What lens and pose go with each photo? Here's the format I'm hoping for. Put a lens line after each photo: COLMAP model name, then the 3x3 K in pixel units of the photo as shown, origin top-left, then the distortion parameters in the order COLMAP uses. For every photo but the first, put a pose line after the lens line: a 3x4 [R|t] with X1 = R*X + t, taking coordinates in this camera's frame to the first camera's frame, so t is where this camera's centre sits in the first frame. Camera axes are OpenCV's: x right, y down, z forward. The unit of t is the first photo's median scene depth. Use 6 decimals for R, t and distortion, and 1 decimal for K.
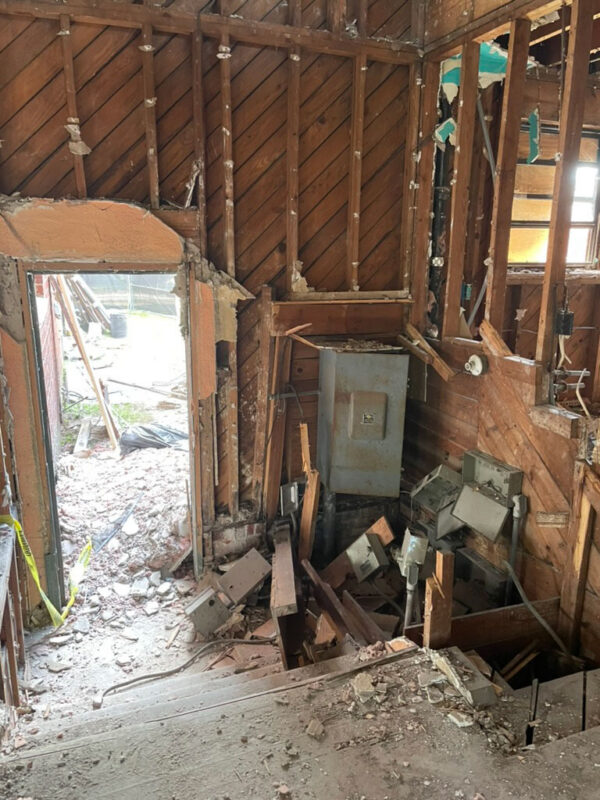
lens RADIAL K [[622.9, 0, 313.5], [0, 622.9, 411.7], [0, 0, 1]] dist [0.069546, -0.094589]
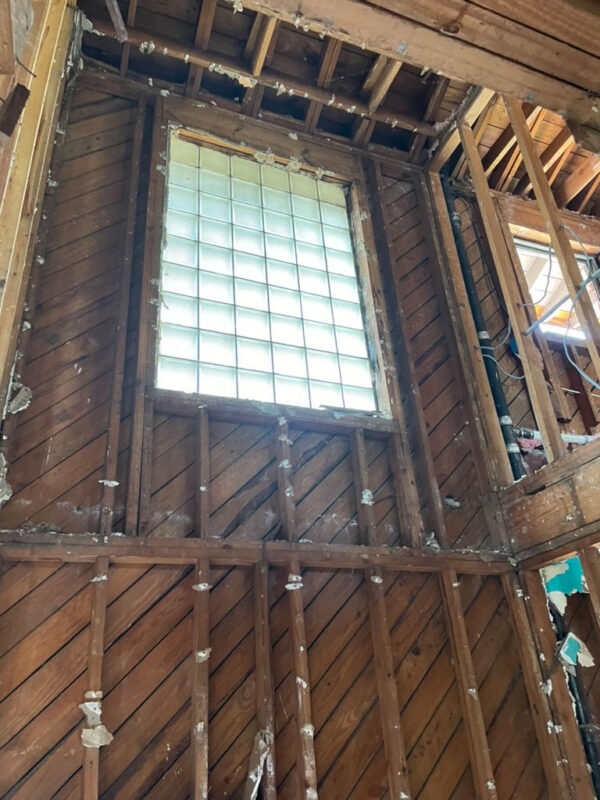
lens RADIAL K [[622.9, 0, 302.9], [0, 622.9, 397.0], [0, 0, 1]] dist [0.069546, -0.094589]
pose [[0.996685, -0.066215, 0.047271, -0.148807], [0.080582, 0.723441, -0.685667, -0.187025], [0.011204, 0.687203, 0.726379, 0.251599]]
